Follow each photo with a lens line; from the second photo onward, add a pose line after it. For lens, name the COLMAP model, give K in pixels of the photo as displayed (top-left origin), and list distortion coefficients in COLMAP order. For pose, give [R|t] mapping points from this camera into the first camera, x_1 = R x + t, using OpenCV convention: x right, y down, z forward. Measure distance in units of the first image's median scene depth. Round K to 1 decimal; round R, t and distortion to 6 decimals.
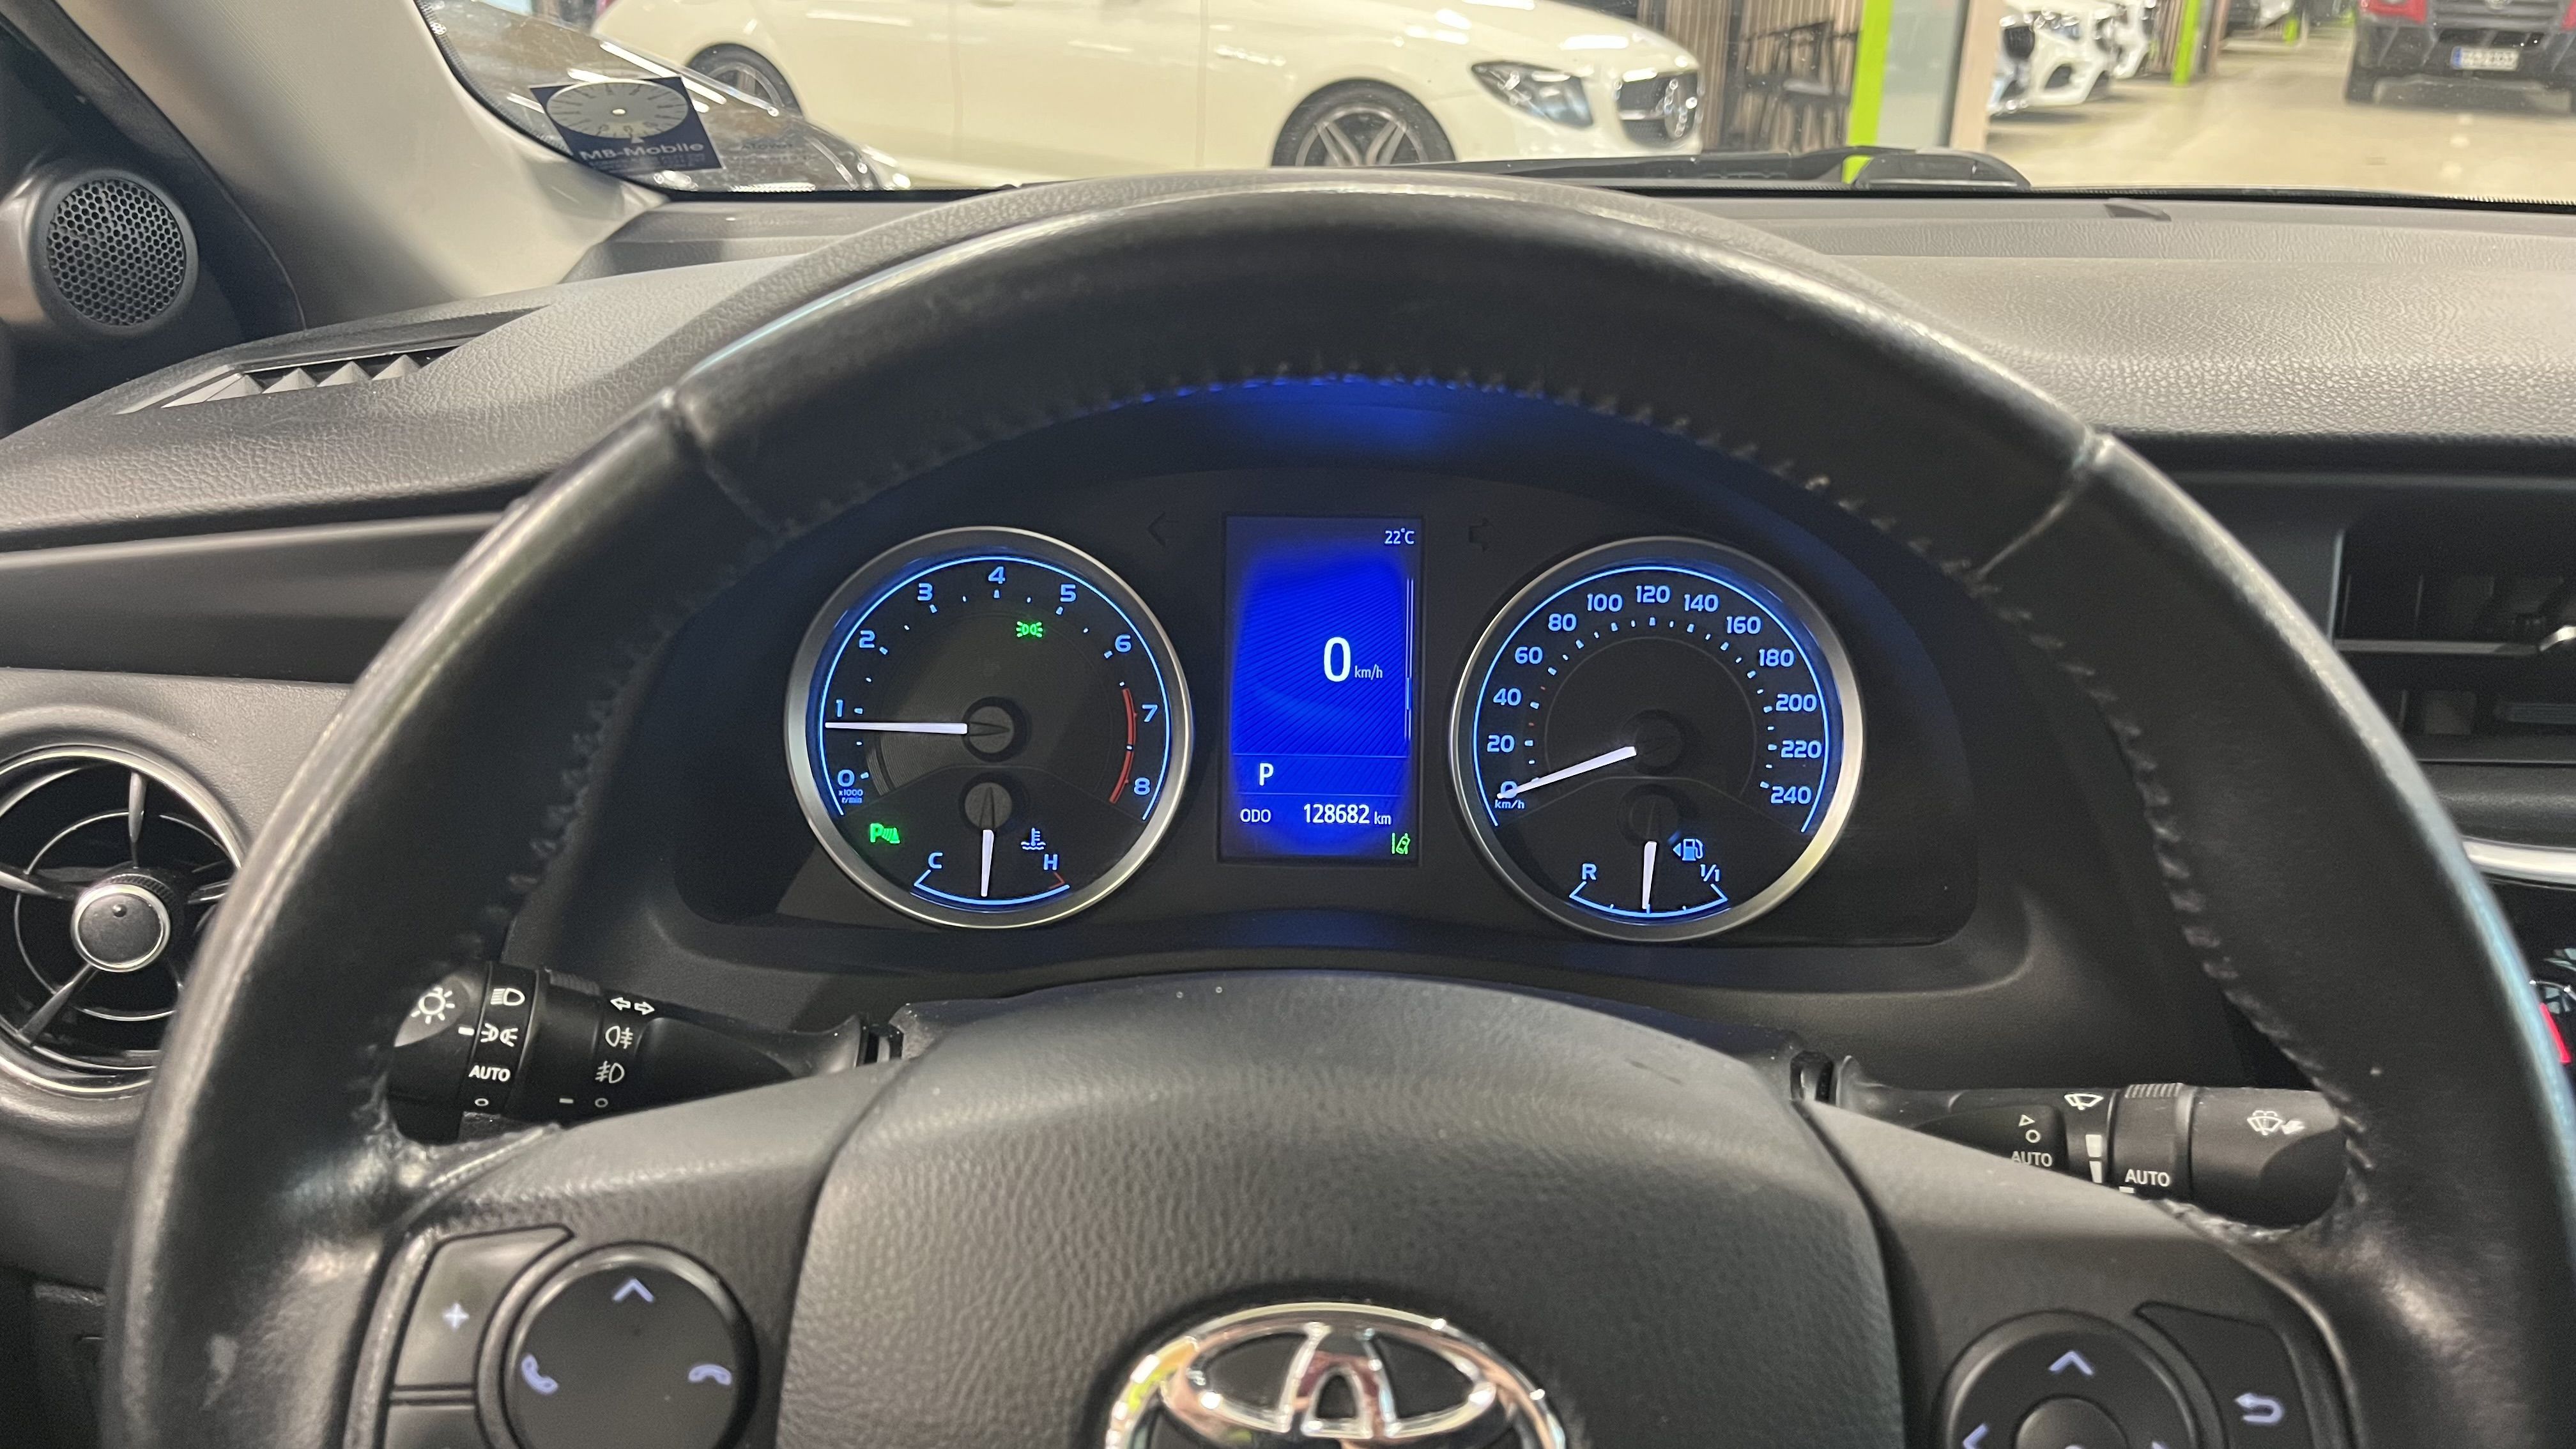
lens RADIAL K [[1981.5, 0, 1296.1], [0, 1981.5, 700.9], [0, 0, 1]] dist [0.043951, -0.005653]
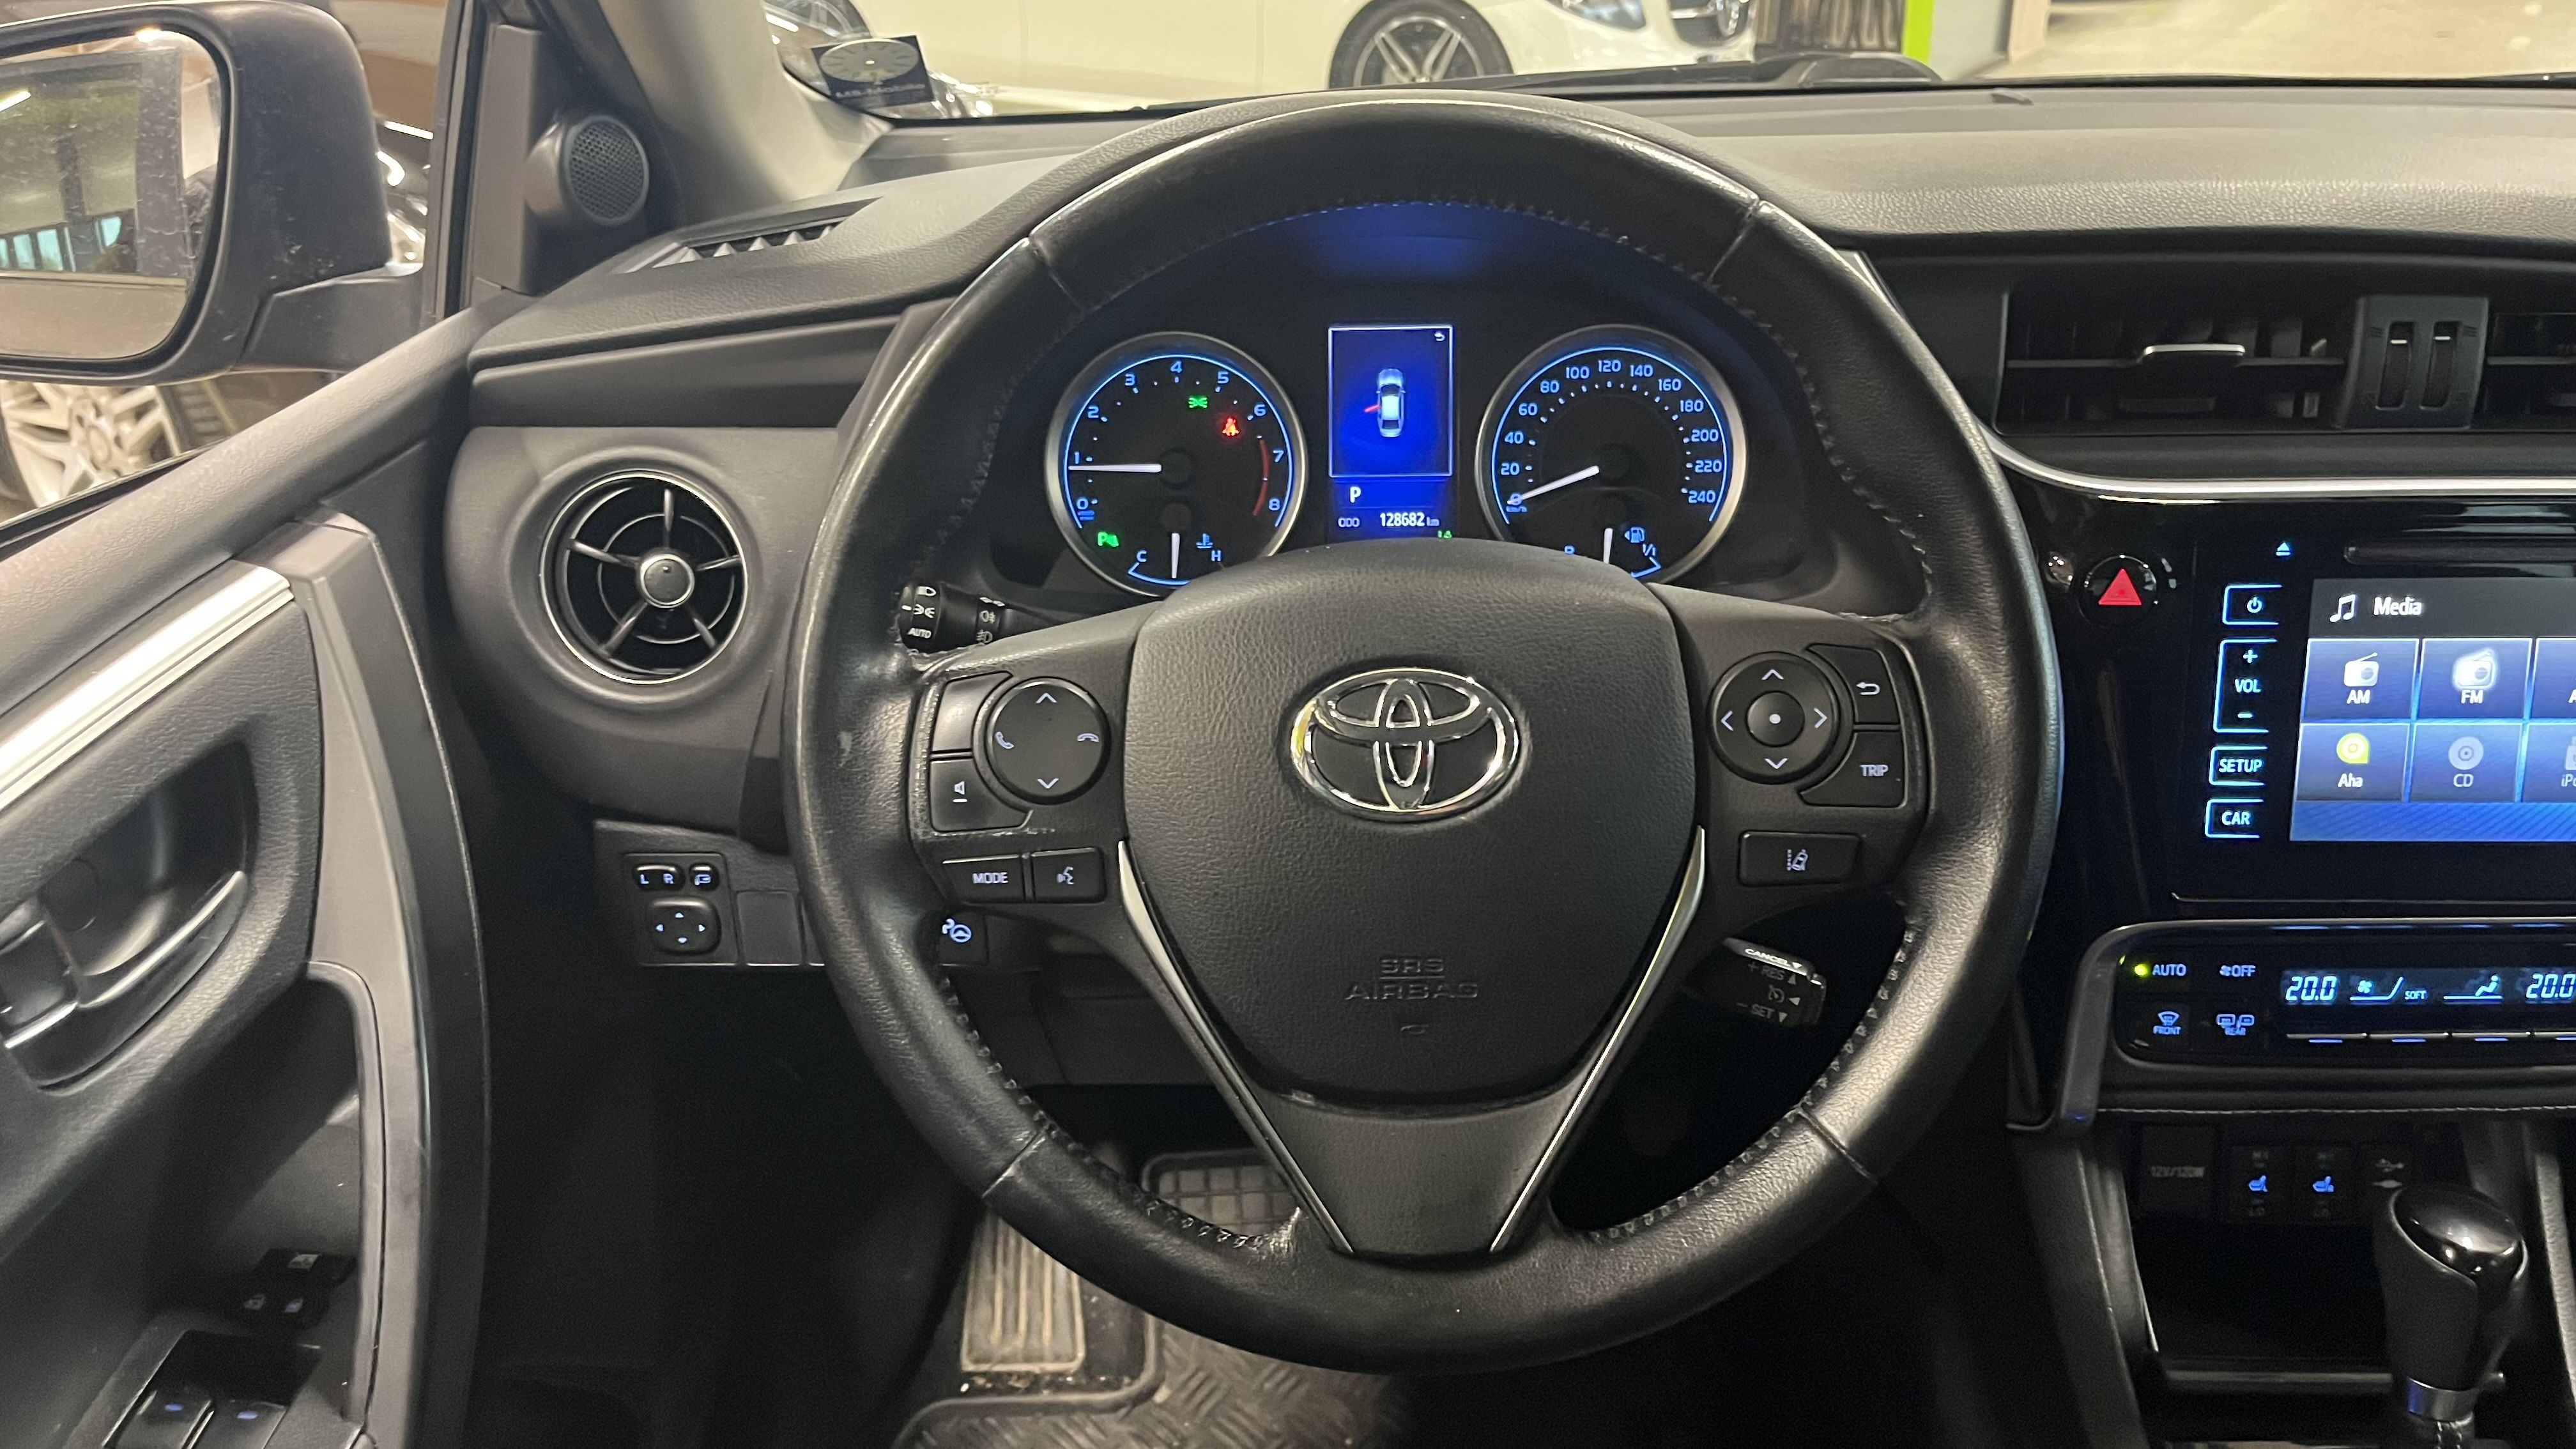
lens RADIAL K [[1981.5, 0, 1268.4], [0, 1981.5, 732.4], [0, 0, 1]] dist [0.043951, -0.005653]
pose [[0.999014, -0.020408, -0.039430, -0.026068], [0.022482, 0.998347, 0.052899, 0.139057], [0.038285, -0.053734, 0.997821, -0.538103]]
